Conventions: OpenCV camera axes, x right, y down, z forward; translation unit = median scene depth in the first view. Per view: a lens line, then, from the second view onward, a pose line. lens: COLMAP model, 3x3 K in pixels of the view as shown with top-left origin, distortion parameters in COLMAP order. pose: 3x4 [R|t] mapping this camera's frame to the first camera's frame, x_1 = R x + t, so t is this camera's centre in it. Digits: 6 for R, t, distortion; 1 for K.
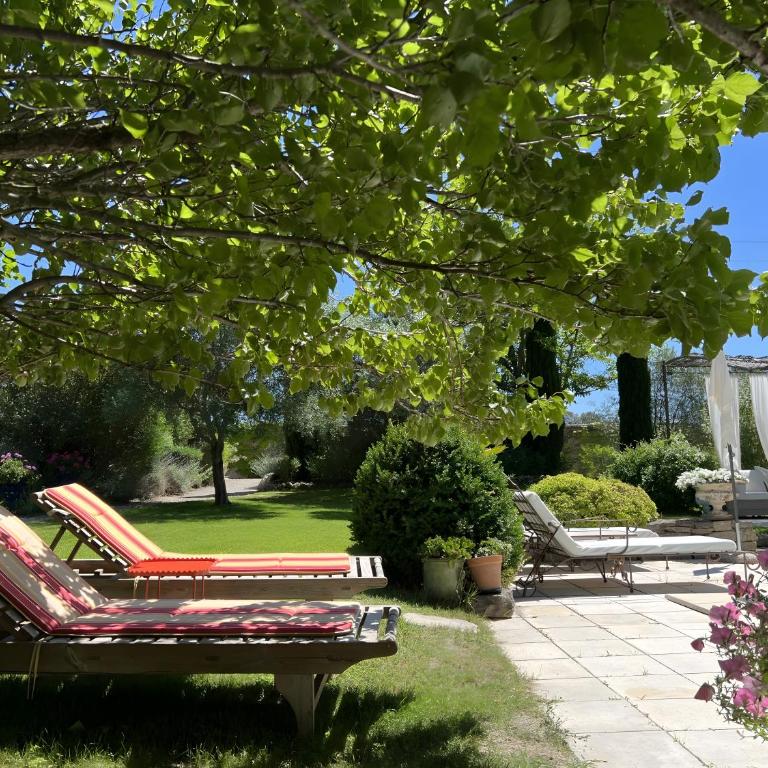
lens RADIAL K [[773.4, 0, 384.0], [0, 773.4, 384.0], [0, 0, 1]] dist [0.087372, -0.007620]
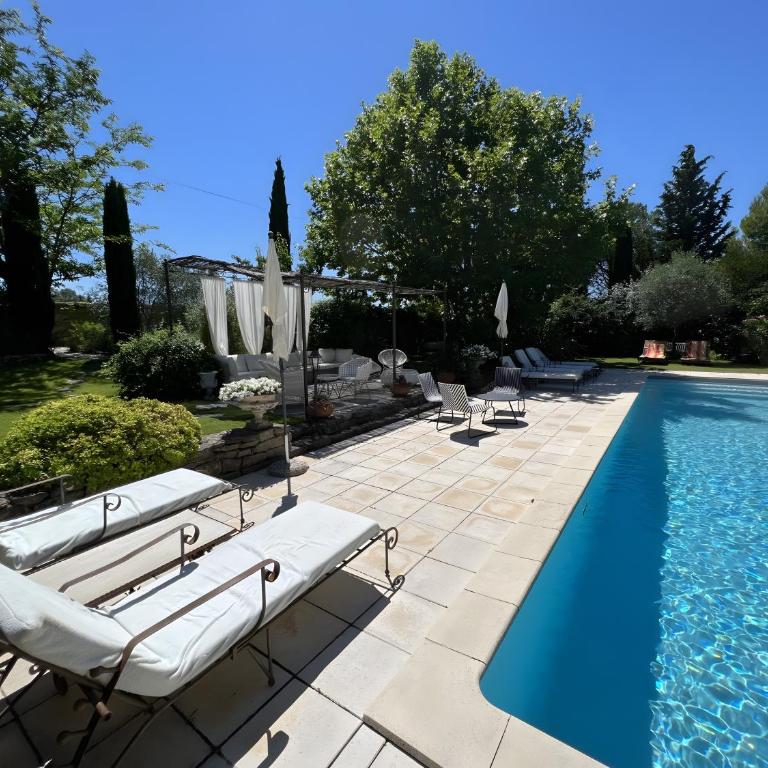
lens RADIAL K [[410.4, 0, 384.0], [0, 410.4, 384.0], [0, 0, 1]] dist [-0.007215, -0.000906]
pose [[0.612718, -0.098694, 0.784115, 0.138399], [-0.098225, 0.974968, 0.199470, -0.005669], [-0.784174, -0.199239, 0.587686, 0.704846]]
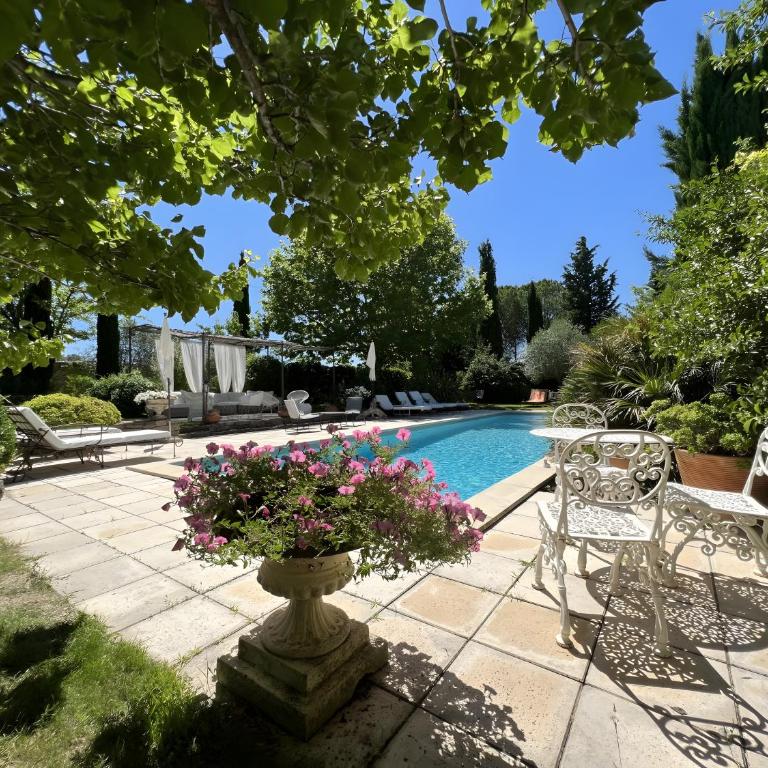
lens RADIAL K [[410.4, 0, 384.0], [0, 410.4, 384.0], [0, 0, 1]] dist [-0.007215, -0.000906]
pose [[0.613216, 0.023915, 0.789553, 0.005965], [-0.095223, 0.994490, 0.043834, 0.004364], [-0.784155, -0.102063, 0.612115, 0.051963]]
